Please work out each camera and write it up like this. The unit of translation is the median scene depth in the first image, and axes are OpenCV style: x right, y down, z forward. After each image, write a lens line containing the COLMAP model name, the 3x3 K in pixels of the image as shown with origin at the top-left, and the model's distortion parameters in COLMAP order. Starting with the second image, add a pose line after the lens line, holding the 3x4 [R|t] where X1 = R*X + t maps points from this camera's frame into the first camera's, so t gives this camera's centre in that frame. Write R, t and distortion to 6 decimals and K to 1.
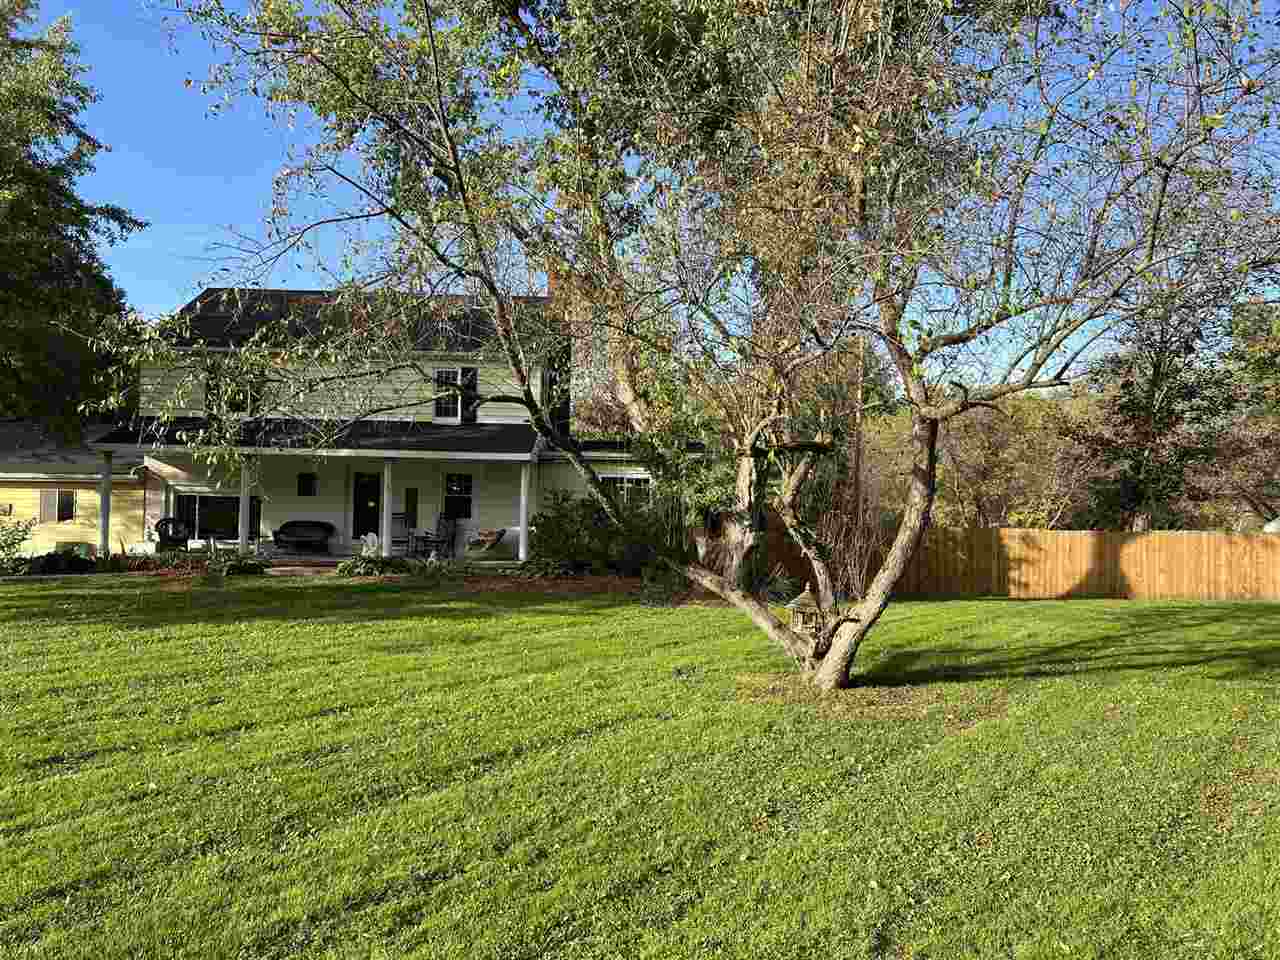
lens RADIAL K [[971.0, 0, 640.0], [0, 971.0, 480.0], [0, 0, 1]] dist [0.024770, -0.013571]
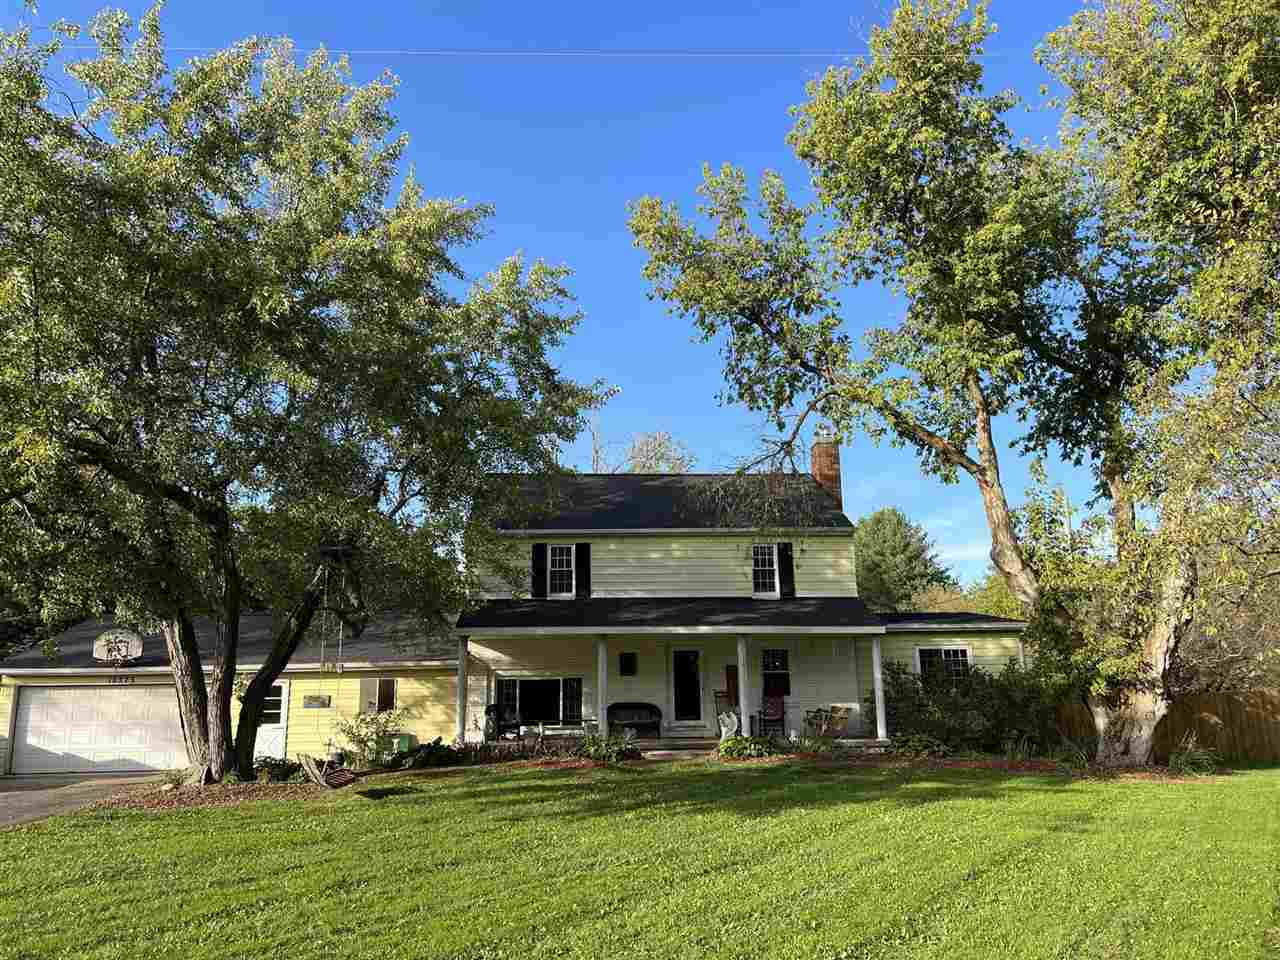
lens RADIAL K [[971.0, 0, 640.0], [0, 971.0, 480.0], [0, 0, 1]] dist [0.024770, -0.013571]
pose [[0.999054, -0.024311, 0.036067, -0.364914], [0.030240, 0.984242, -0.174219, -0.007826], [-0.031263, 0.175145, 0.984046, 0.003993]]
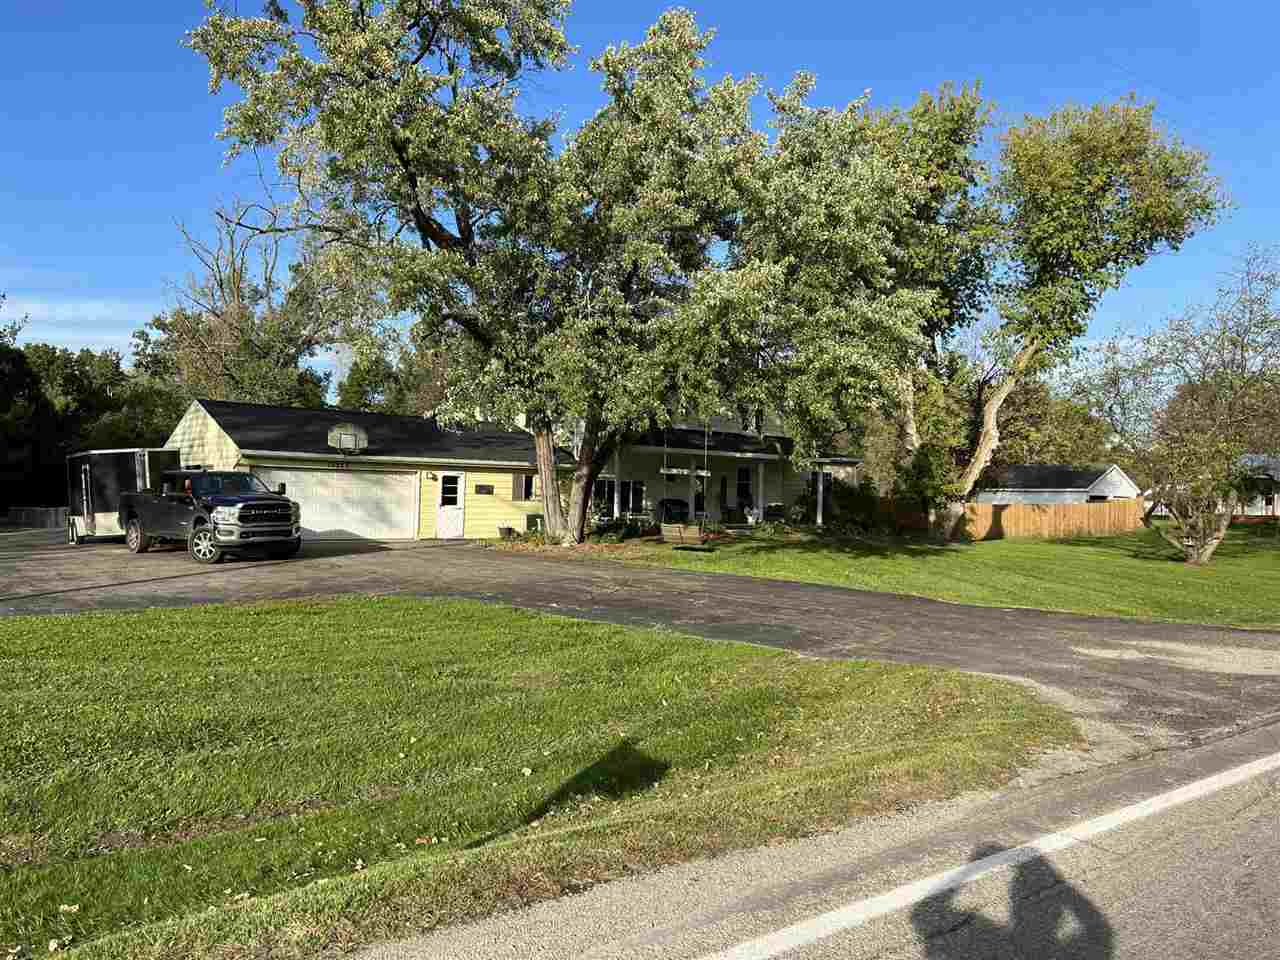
lens RADIAL K [[971.0, 0, 640.0], [0, 971.0, 480.0], [0, 0, 1]] dist [0.024770, -0.013571]
pose [[0.819877, 0.011486, 0.572424, -1.197966], [-0.032243, 0.999138, 0.026134, -0.021004], [-0.571631, -0.039883, 0.819541, -0.139414]]
